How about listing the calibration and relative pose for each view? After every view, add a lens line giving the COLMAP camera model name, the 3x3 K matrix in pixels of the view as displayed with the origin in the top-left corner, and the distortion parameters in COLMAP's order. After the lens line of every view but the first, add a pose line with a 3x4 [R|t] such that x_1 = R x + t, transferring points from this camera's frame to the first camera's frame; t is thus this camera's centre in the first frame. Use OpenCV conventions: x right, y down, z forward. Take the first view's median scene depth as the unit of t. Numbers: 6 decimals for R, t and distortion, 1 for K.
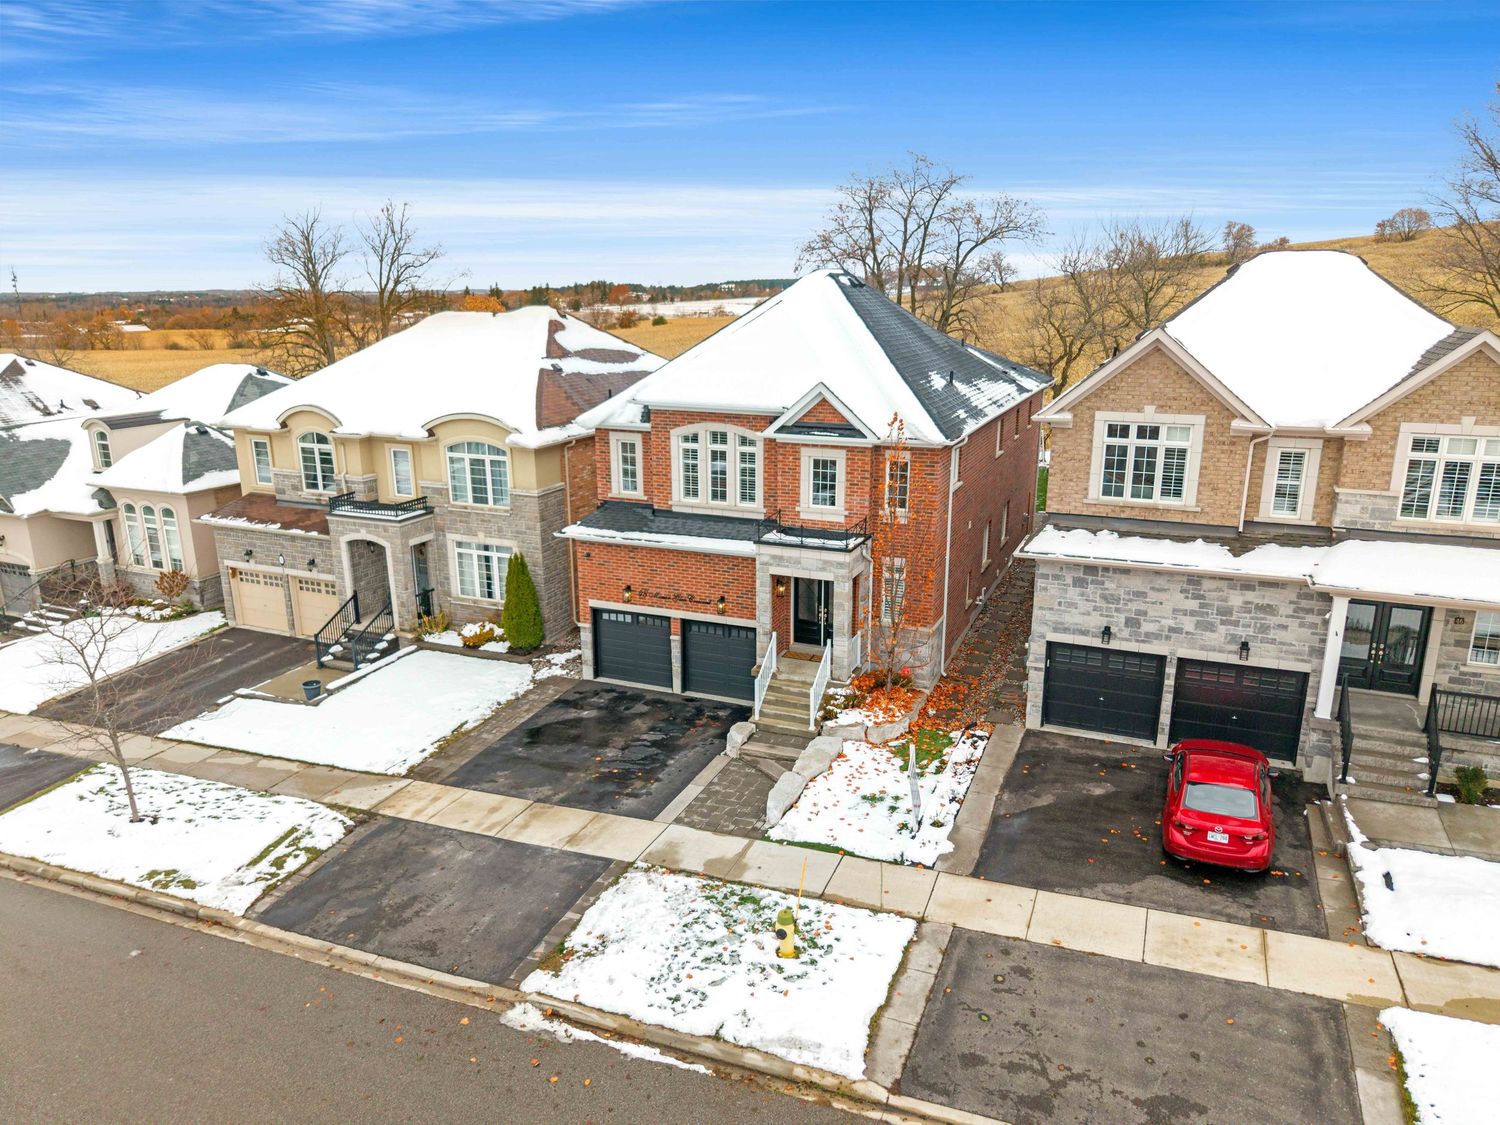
lens RADIAL K [[1006.8, 0, 744.2], [0, 1006.8, 564.4], [0, 0, 1]] dist [0.019267, -0.039677]
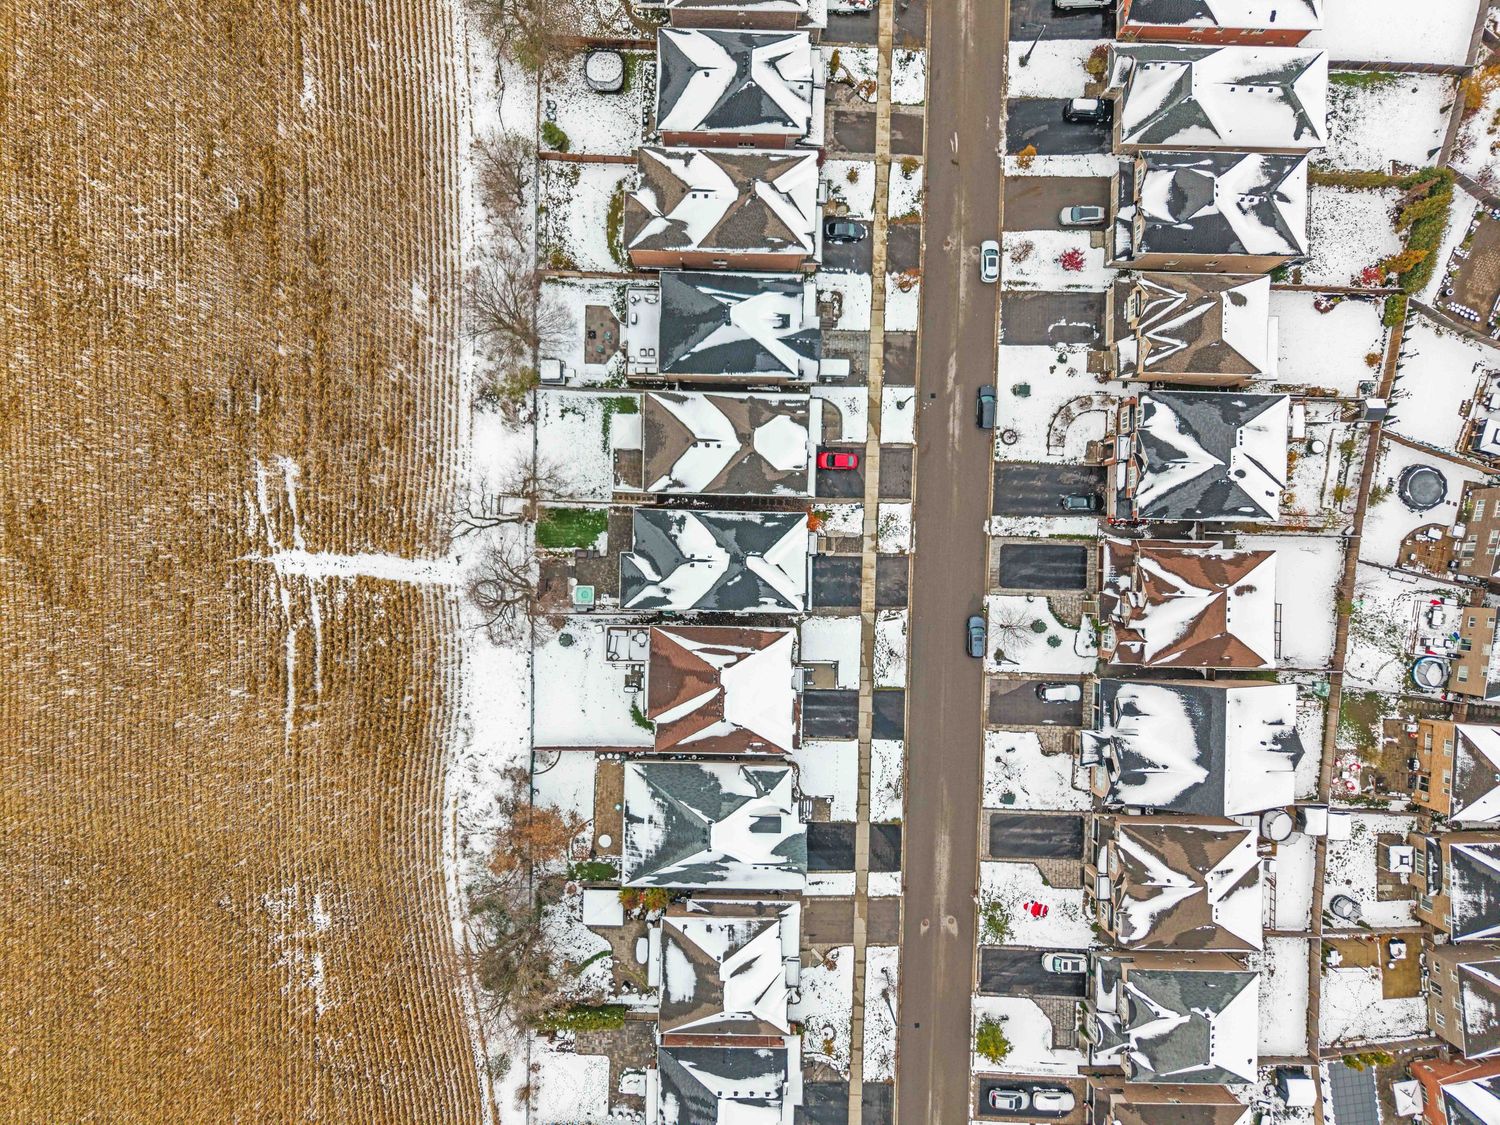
lens RADIAL K [[1006.8, 0, 744.2], [0, 1006.8, 564.4], [0, 0, 1]] dist [0.019267, -0.039677]
pose [[-0.381910, -0.924169, 0.007538, 0.067622], [0.238800, -0.090797, 0.966814, -4.776182], [-0.892815, 0.371036, 0.255368, 0.184723]]
